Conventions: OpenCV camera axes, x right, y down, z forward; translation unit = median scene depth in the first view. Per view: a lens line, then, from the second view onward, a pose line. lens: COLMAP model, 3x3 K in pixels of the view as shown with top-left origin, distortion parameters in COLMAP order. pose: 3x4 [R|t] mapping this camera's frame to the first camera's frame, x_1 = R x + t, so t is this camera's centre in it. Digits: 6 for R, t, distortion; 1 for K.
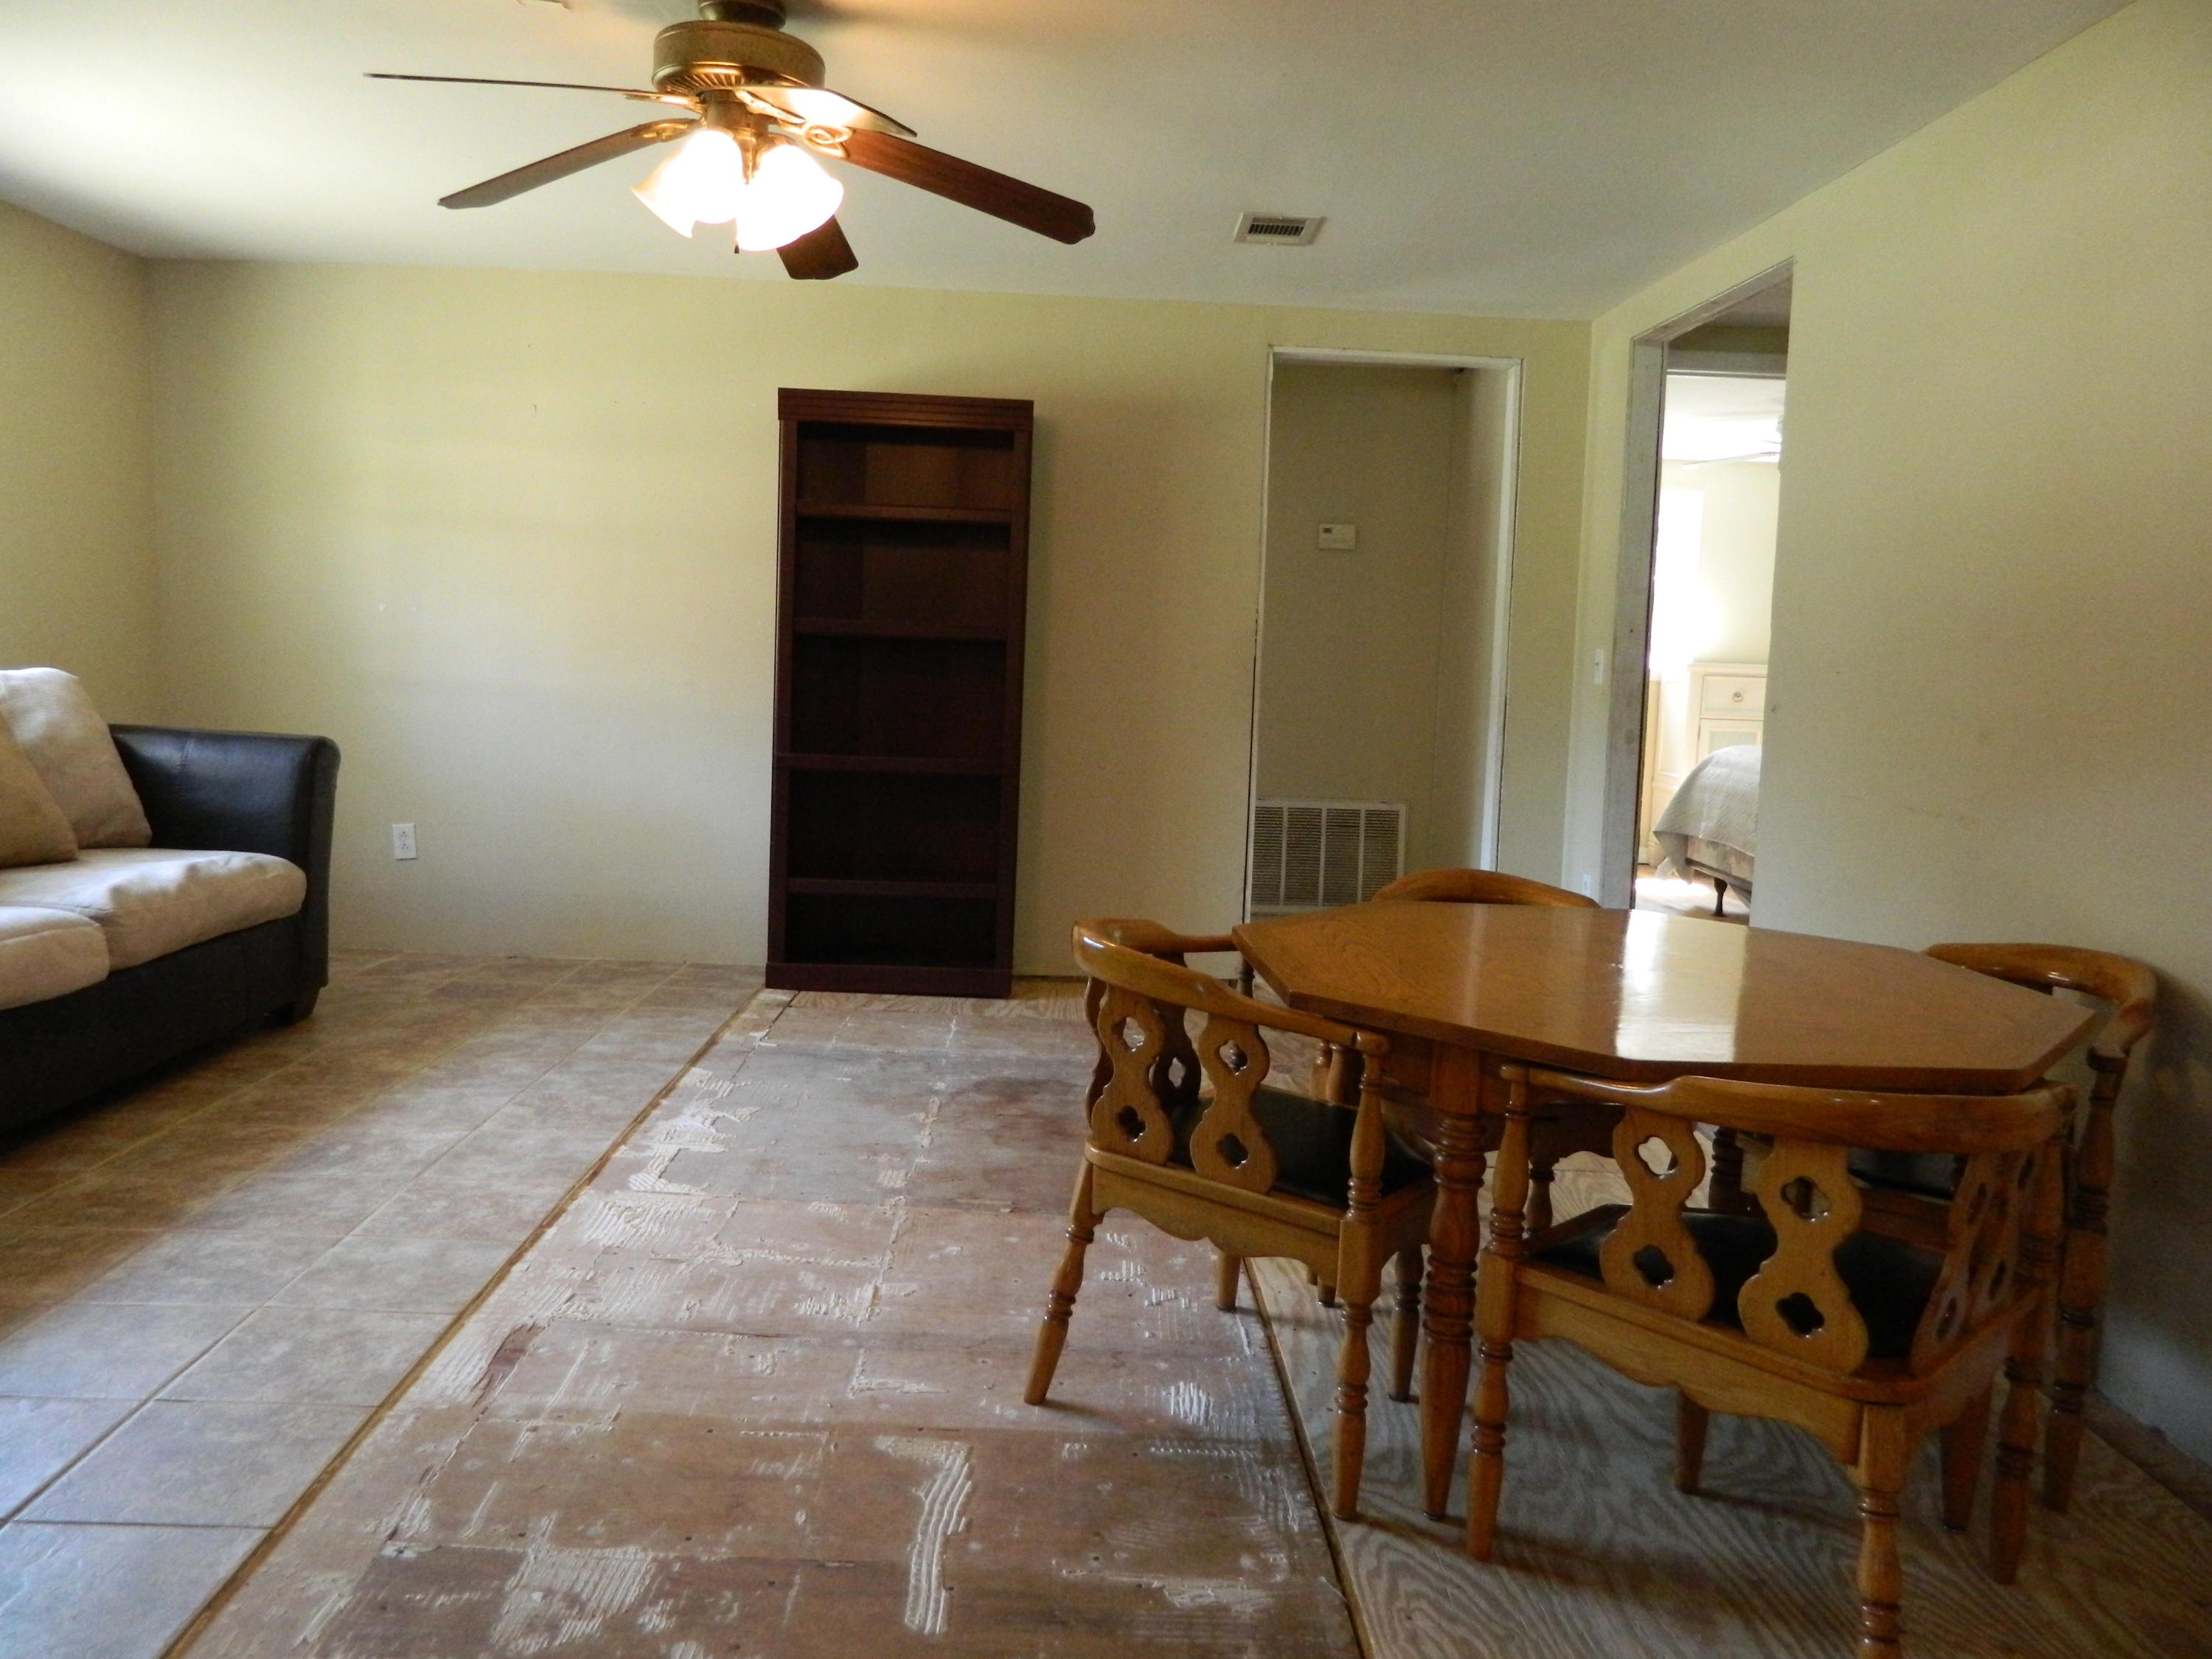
lens RADIAL K [[1648.2, 0, 1106.0], [0, 1648.2, 829.5], [0, 0, 1]] dist [0.004836, 0.006436]
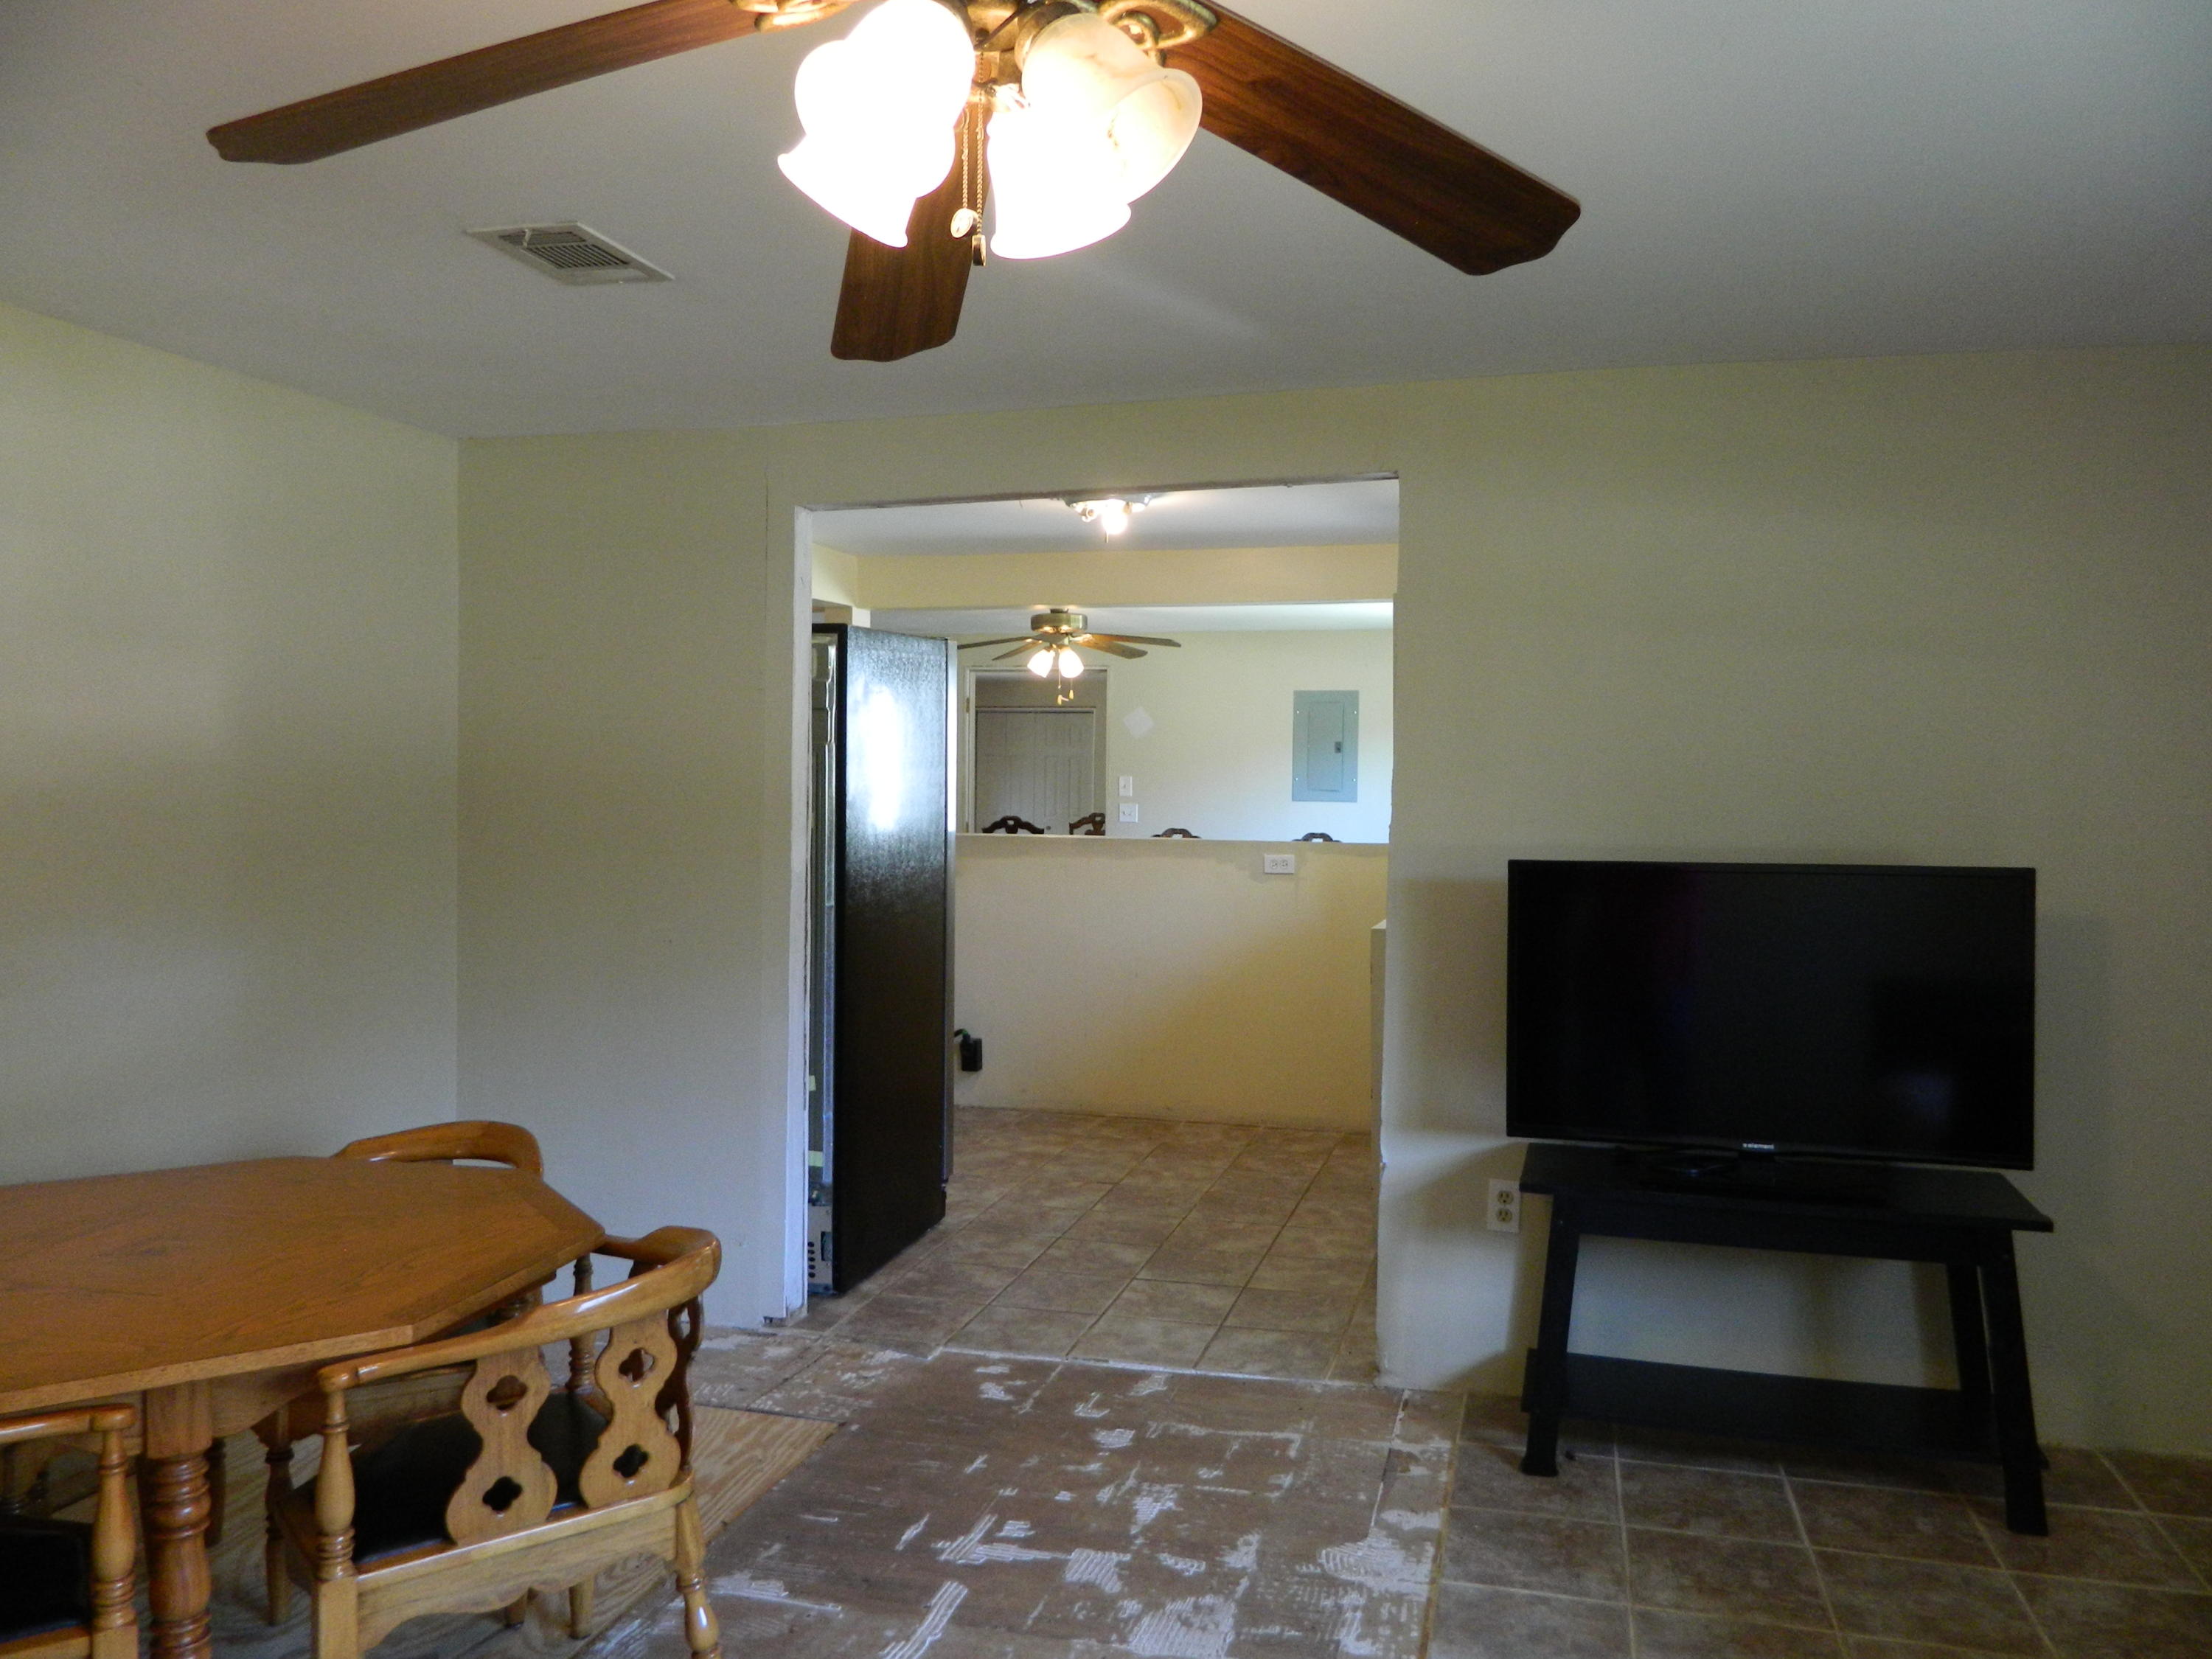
lens RADIAL K [[1648.2, 0, 1106.0], [0, 1648.2, 829.5], [0, 0, 1]] dist [0.004836, 0.006436]
pose [[-0.955724, -0.056035, 0.288881, -0.467009], [-0.013753, 0.989135, 0.146365, -0.303869], [-0.293944, 0.135911, -0.946111, 1.685462]]
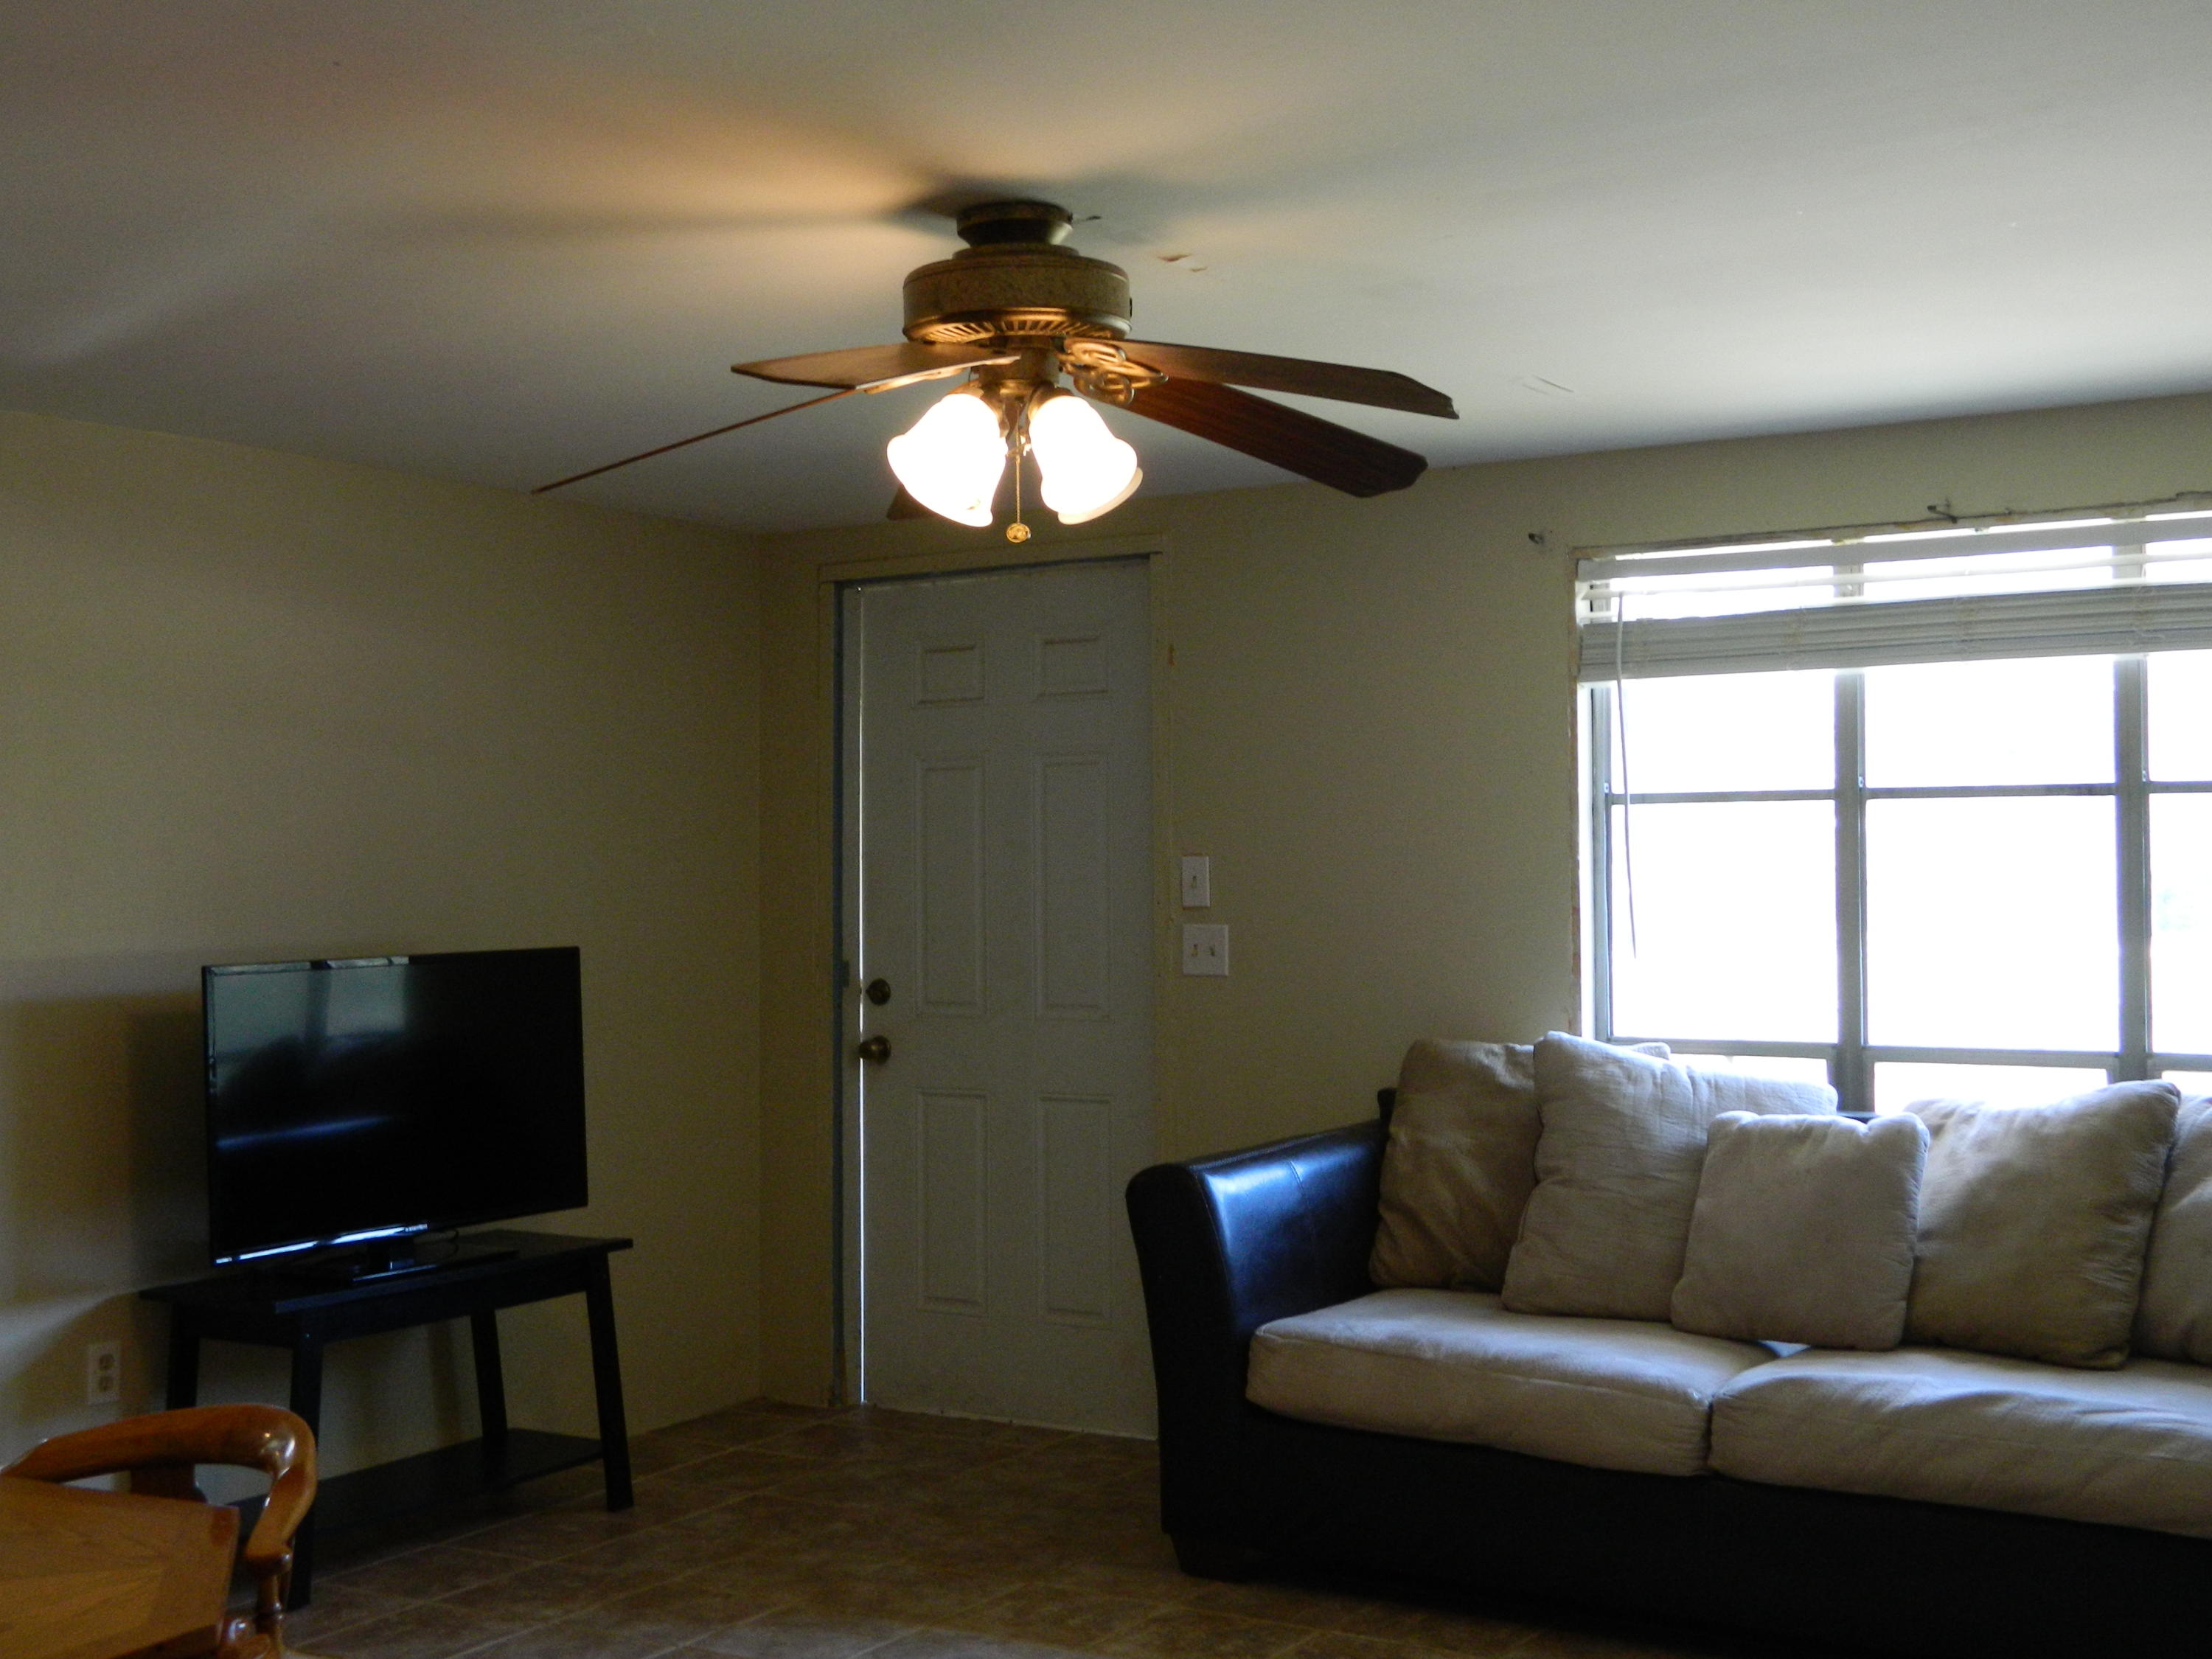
lens RADIAL K [[2619.1, 0, 1106.0], [0, 2619.1, 829.5], [0, 0, 1]] dist [-0.001828, 0.032688]
pose [[-0.570391, -0.042155, -0.820291, 0.806224], [-0.095625, 0.995299, 0.015344, -0.284808], [0.815788, 0.087192, -0.571741, 1.981745]]
